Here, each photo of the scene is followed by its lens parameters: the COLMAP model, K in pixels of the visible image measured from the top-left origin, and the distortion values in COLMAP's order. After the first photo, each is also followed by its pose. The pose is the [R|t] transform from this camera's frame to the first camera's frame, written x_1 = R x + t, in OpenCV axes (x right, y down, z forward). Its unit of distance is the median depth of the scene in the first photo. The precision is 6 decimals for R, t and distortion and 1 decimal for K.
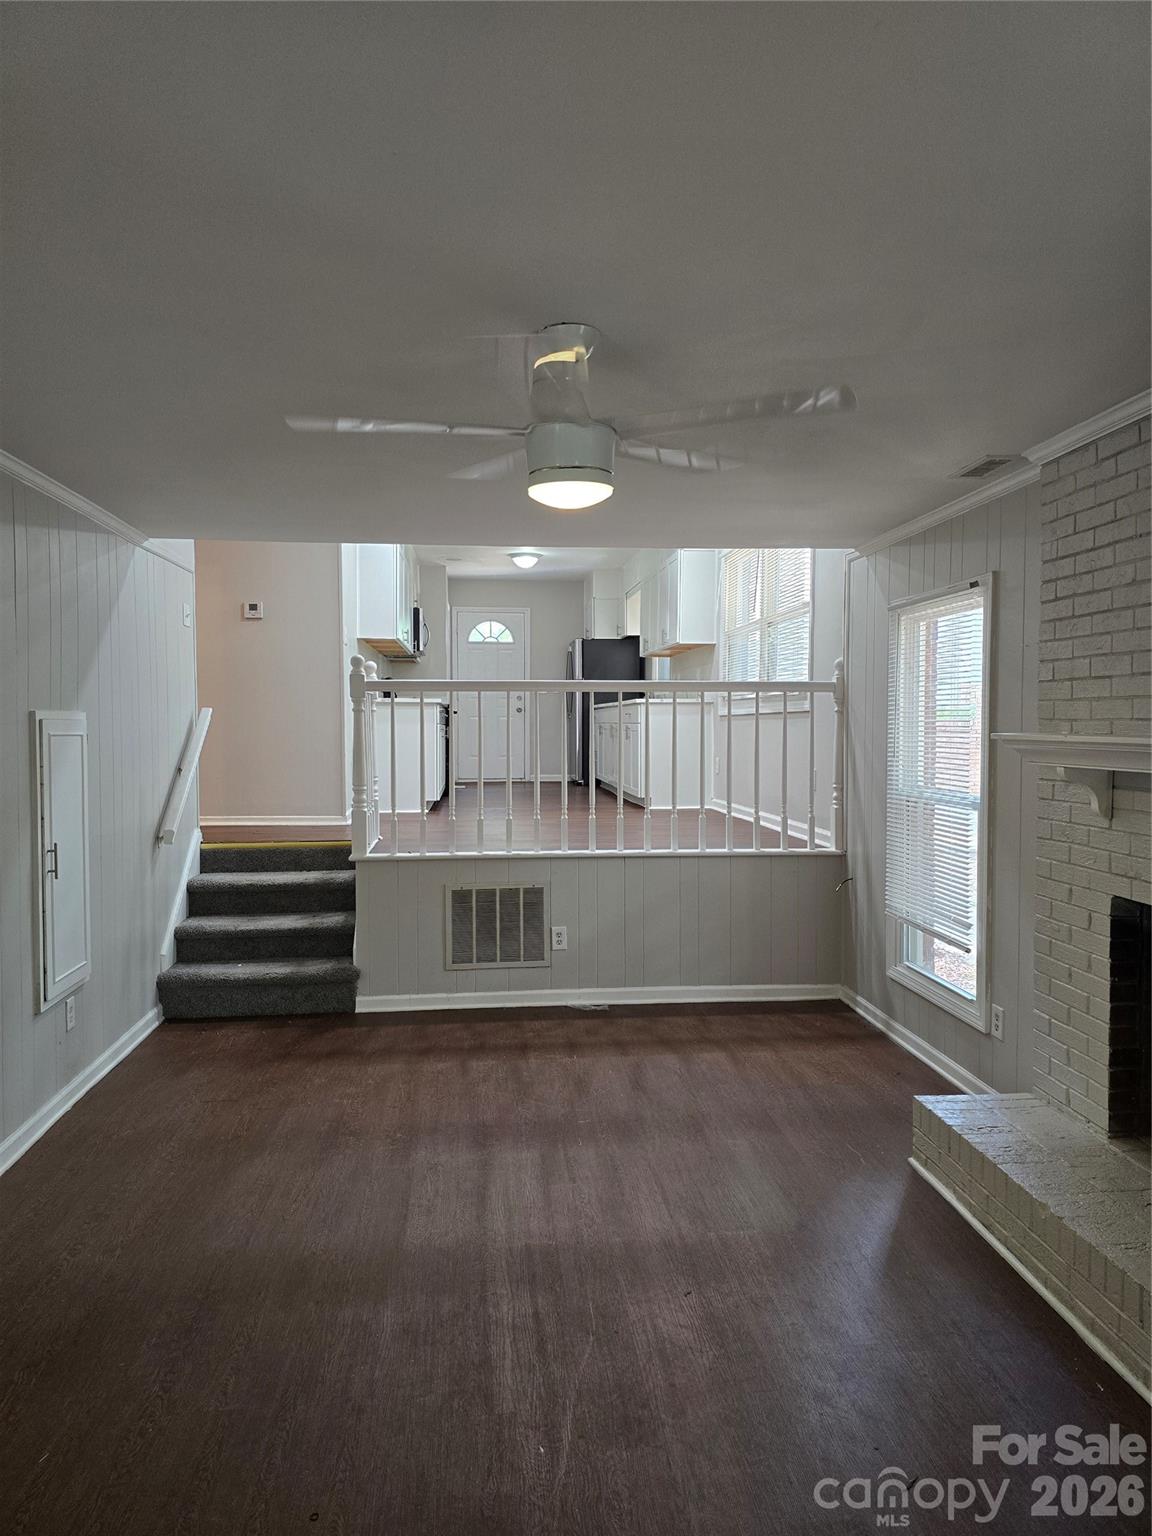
lens RADIAL K [[1014.7, 0, 587.7], [0, 1014.7, 772.8], [0, 0, 1]] dist [0.058946, -0.053511]
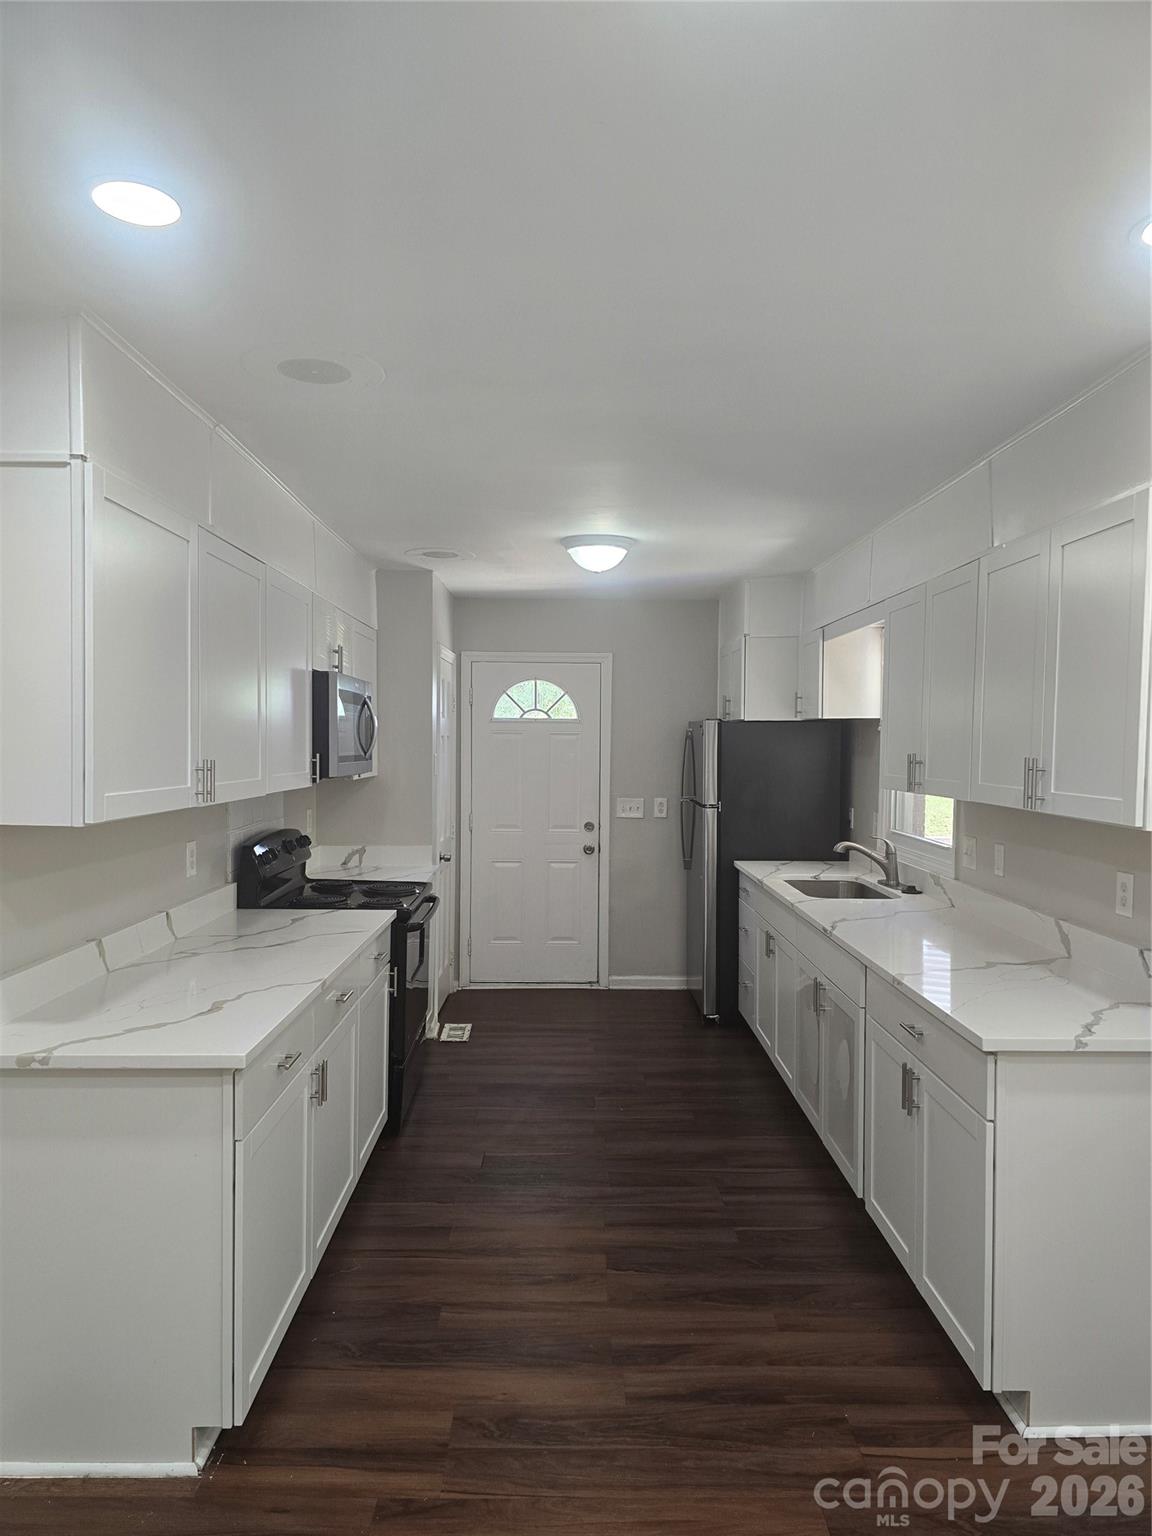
lens RADIAL K [[1014.7, 0, 571.6], [0, 1014.7, 770.5], [0, 0, 1]] dist [0.058946, -0.053511]
pose [[0.994472, 0.007327, -0.104742, -0.022704], [-0.009835, 0.999677, -0.023454, -0.091336], [0.104536, 0.024354, 0.994223, 0.490272]]
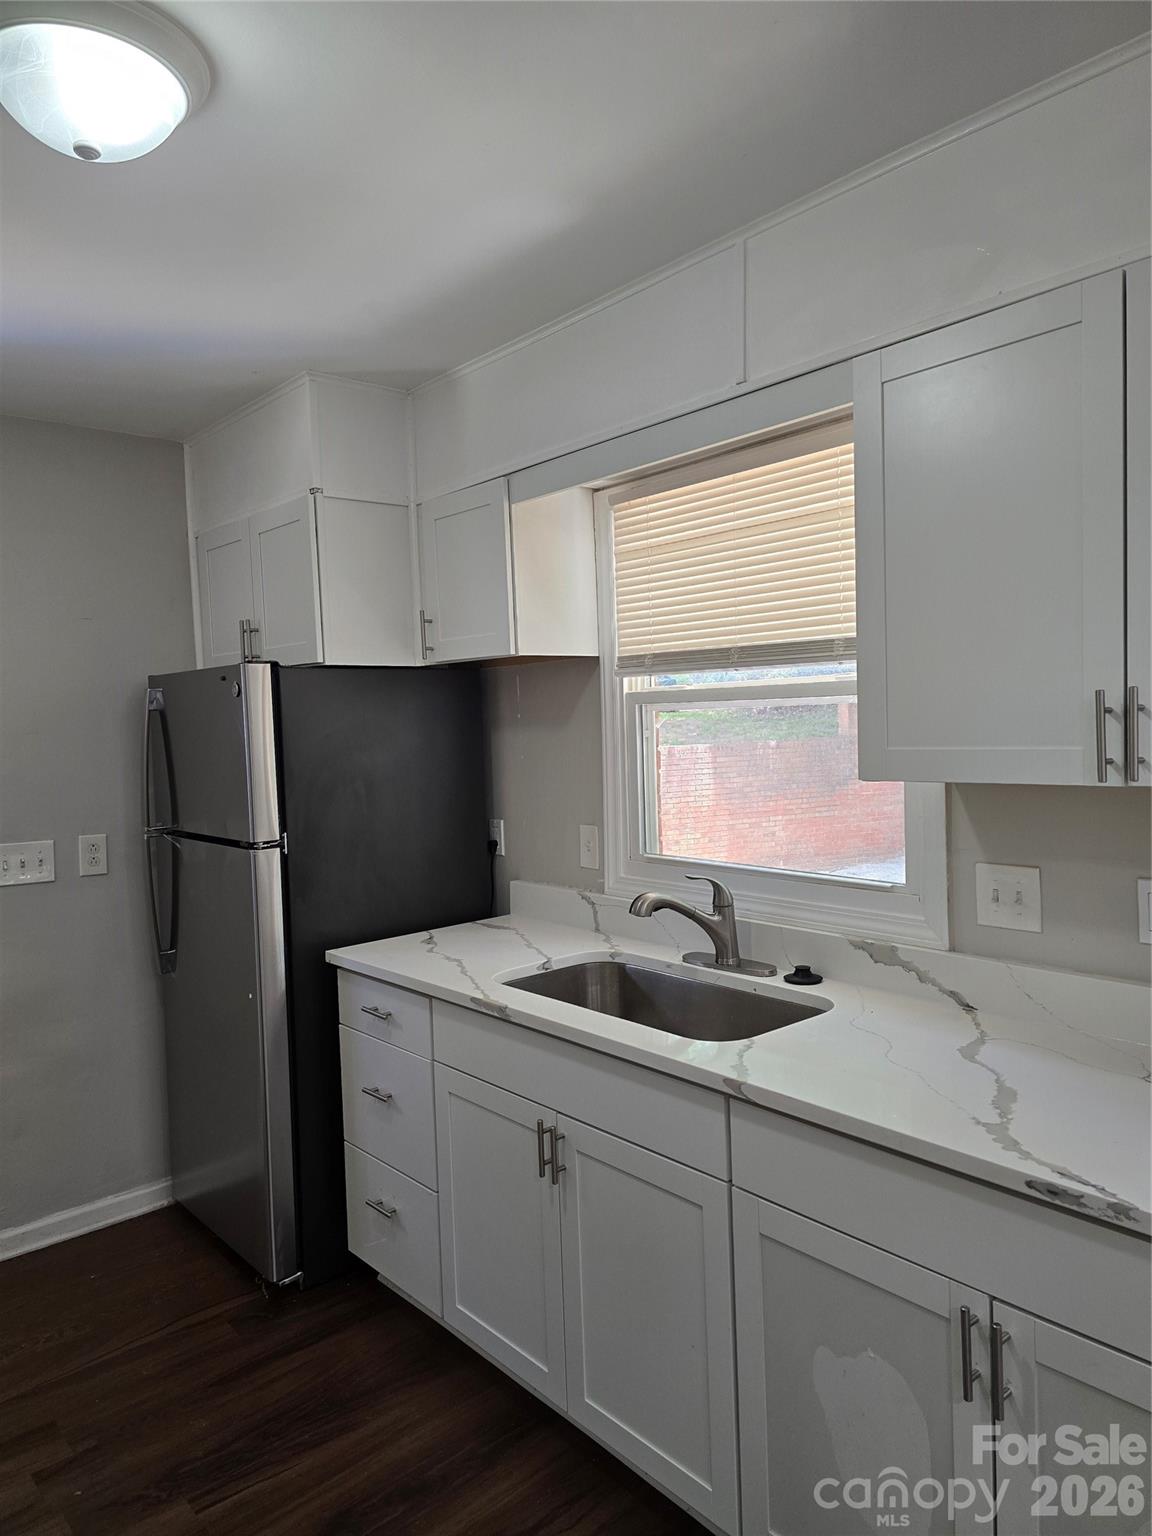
lens RADIAL K [[1014.7, 0, 582.9], [0, 1014.7, 768.2], [0, 0, 1]] dist [0.058946, -0.053511]
pose [[0.818279, -0.054498, 0.572232, -0.077341], [0.064400, 0.997920, 0.002948, -0.099298], [-0.571202, 0.034440, 0.820086, 0.733817]]
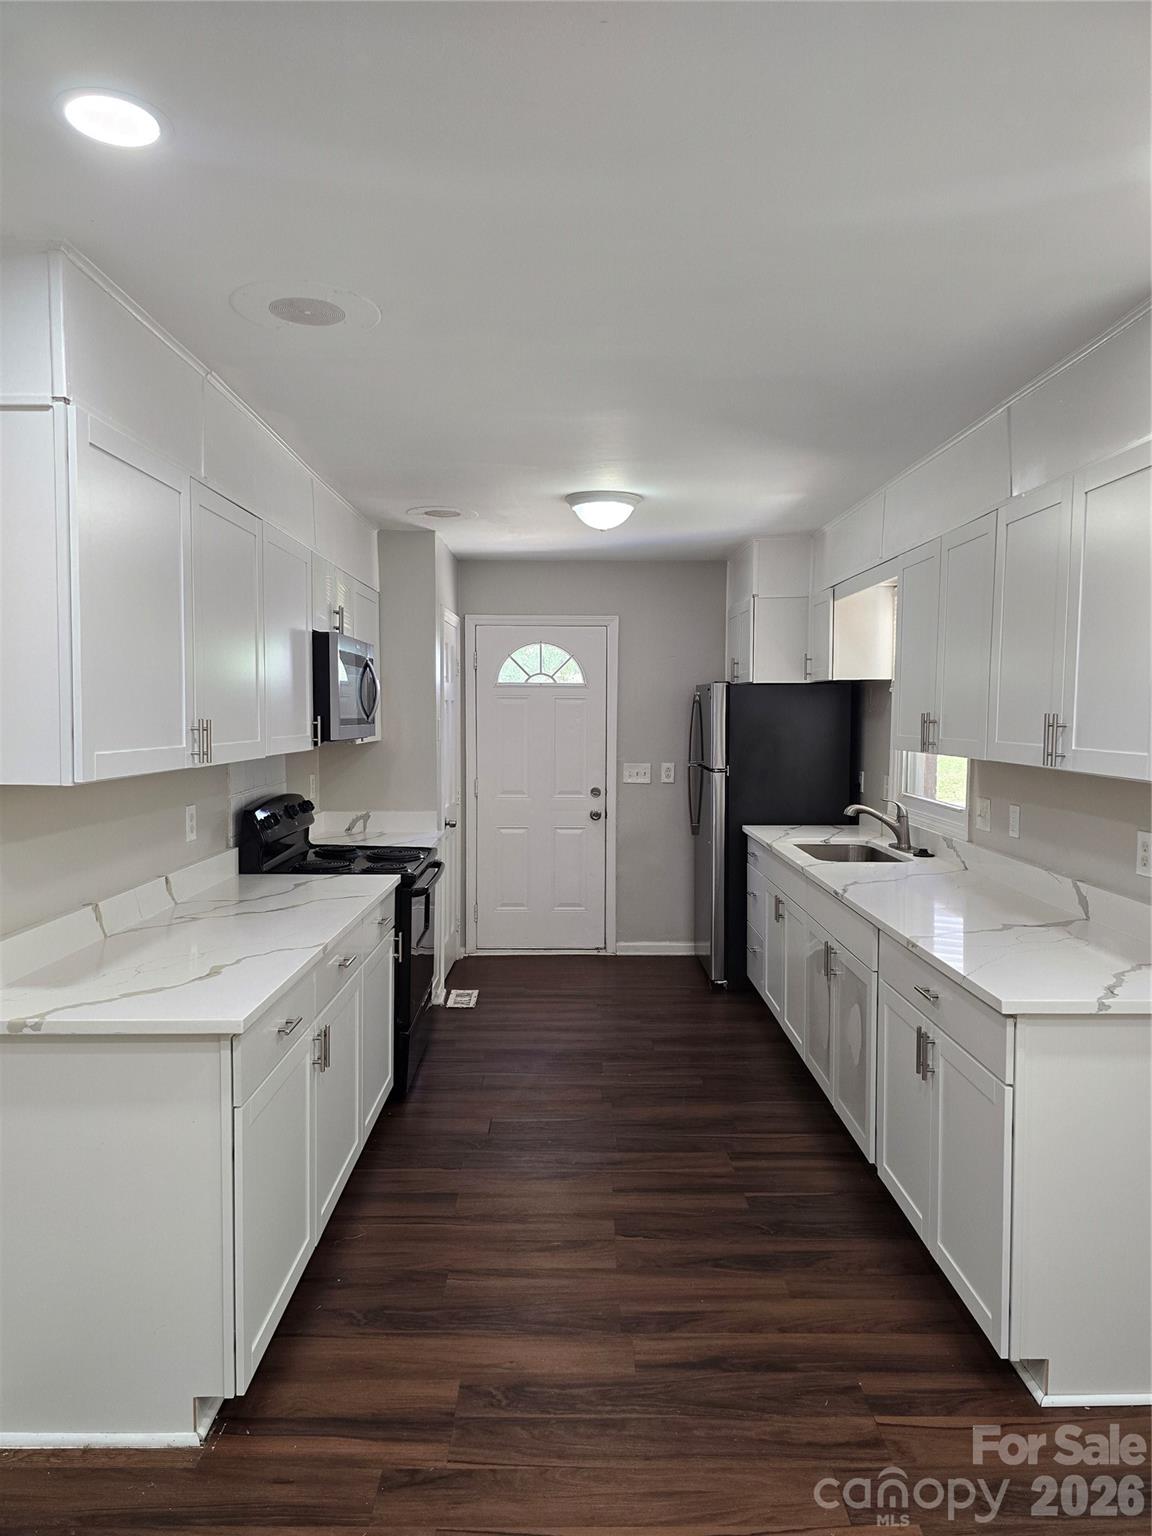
lens RADIAL K [[1014.7, 0, 572.5], [0, 1014.7, 761.2], [0, 0, 1]] dist [0.058946, -0.053511]
pose [[0.993941, 0.005085, -0.109793, -0.023234], [-0.005369, 0.999983, -0.002297, -0.089244], [0.109780, 0.002872, 0.993952, 0.496208]]
